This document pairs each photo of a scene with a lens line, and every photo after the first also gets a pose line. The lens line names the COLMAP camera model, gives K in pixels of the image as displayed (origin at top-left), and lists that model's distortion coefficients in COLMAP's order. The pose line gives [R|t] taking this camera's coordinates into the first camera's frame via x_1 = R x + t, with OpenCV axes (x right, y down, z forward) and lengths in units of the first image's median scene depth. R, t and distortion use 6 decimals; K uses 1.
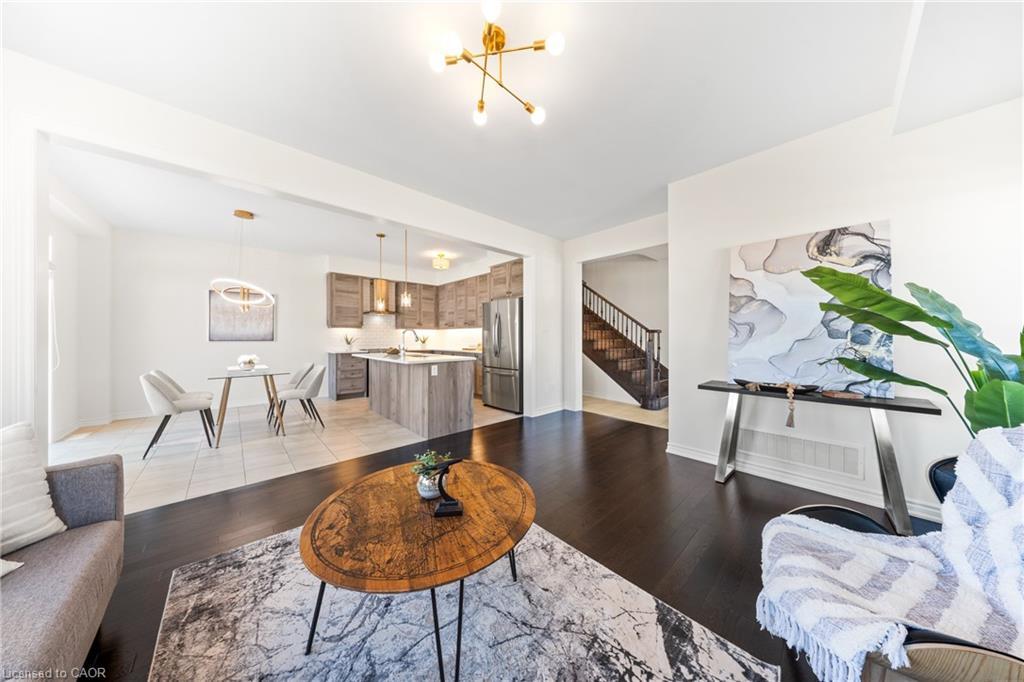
lens RADIAL K [[302.8, 0, 517.0], [0, 302.8, 341.9], [0, 0, 1]] dist [0.001797, -0.000186]
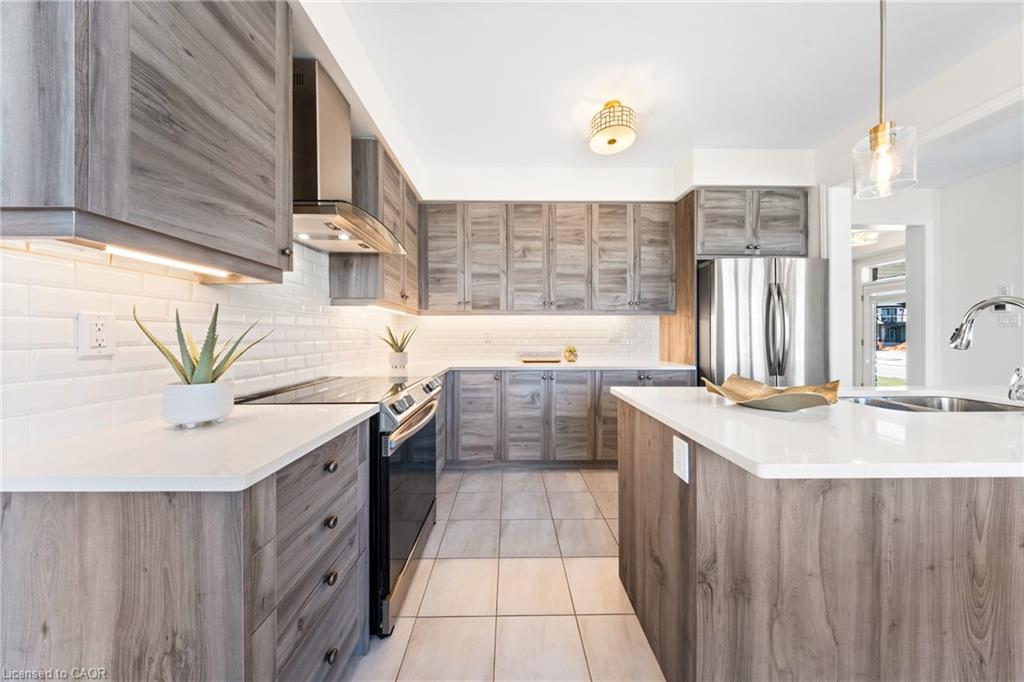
lens RADIAL K [[302.8, 0, 507.1], [0, 302.8, 338.4], [0, 0, 1]] dist [0.001797, -0.000186]
pose [[0.685982, -0.007120, 0.727584, -0.548680], [0.009713, 0.999953, 0.000628, -0.011518], [-0.727554, 0.006636, 0.686018, 0.767722]]
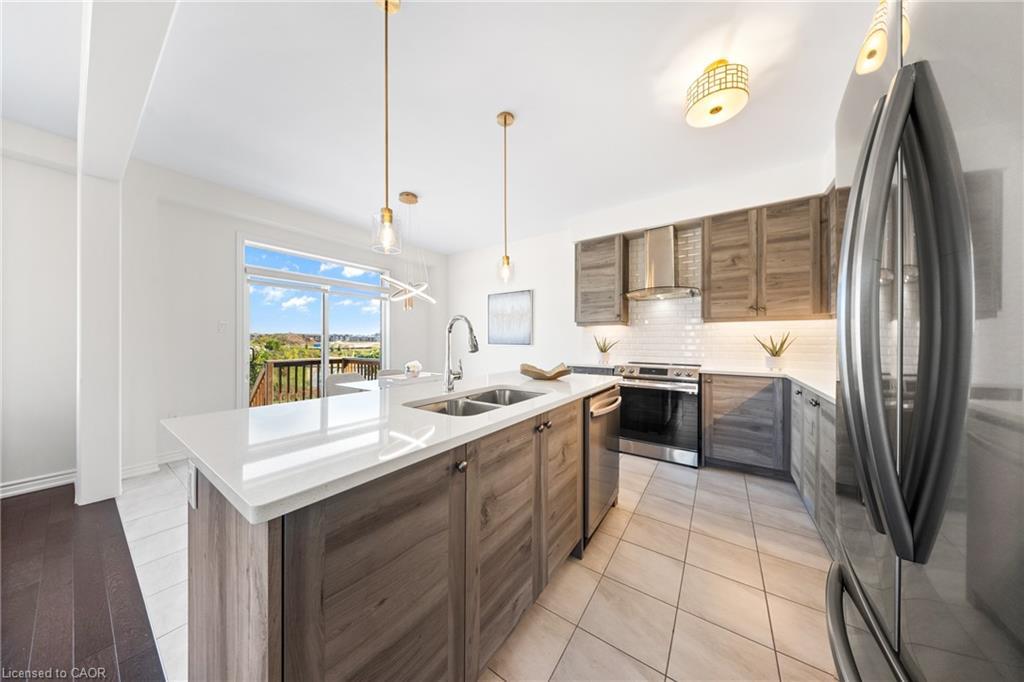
lens RADIAL K [[302.8, 0, 512.5], [0, 302.8, 340.4], [0, 0, 1]] dist [0.001797, -0.000186]
pose [[0.211721, 0.000794, -0.977330, 0.003469], [-0.012022, 0.999926, -0.001792, -0.012074], [0.977256, 0.012129, 0.211715, 0.670080]]
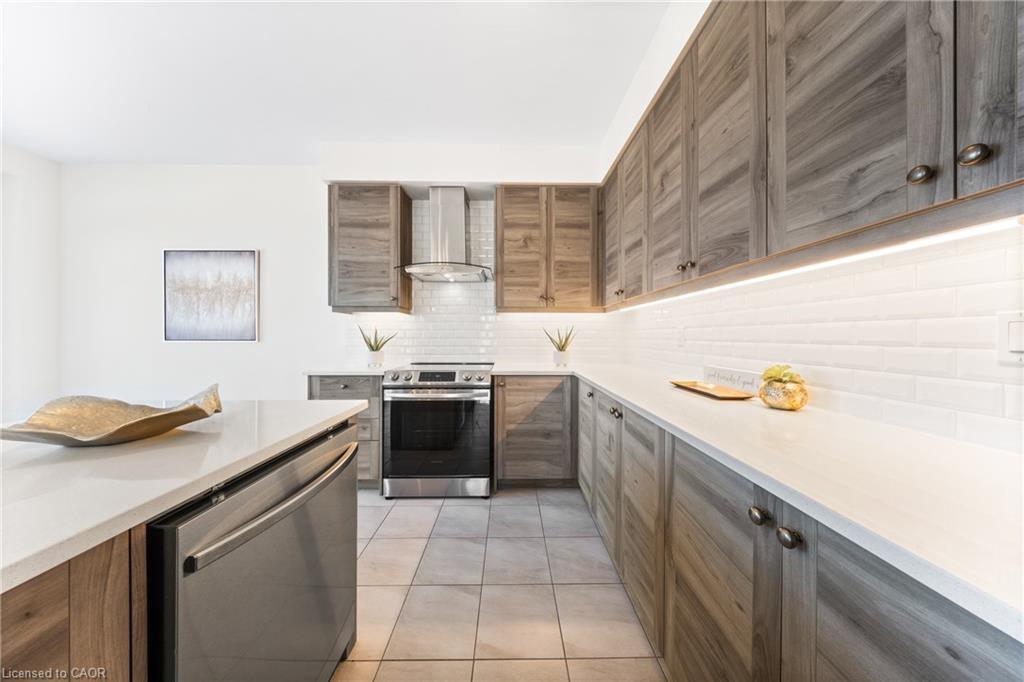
lens RADIAL K [[302.8, 0, 513.2], [0, 302.8, 335.8], [0, 0, 1]] dist [0.001797, -0.000186]
pose [[0.736890, 0.002365, -0.676009, -0.120881], [-0.009700, 0.999928, -0.007076, -0.011509], [0.675943, 0.011772, 0.736860, 0.793886]]
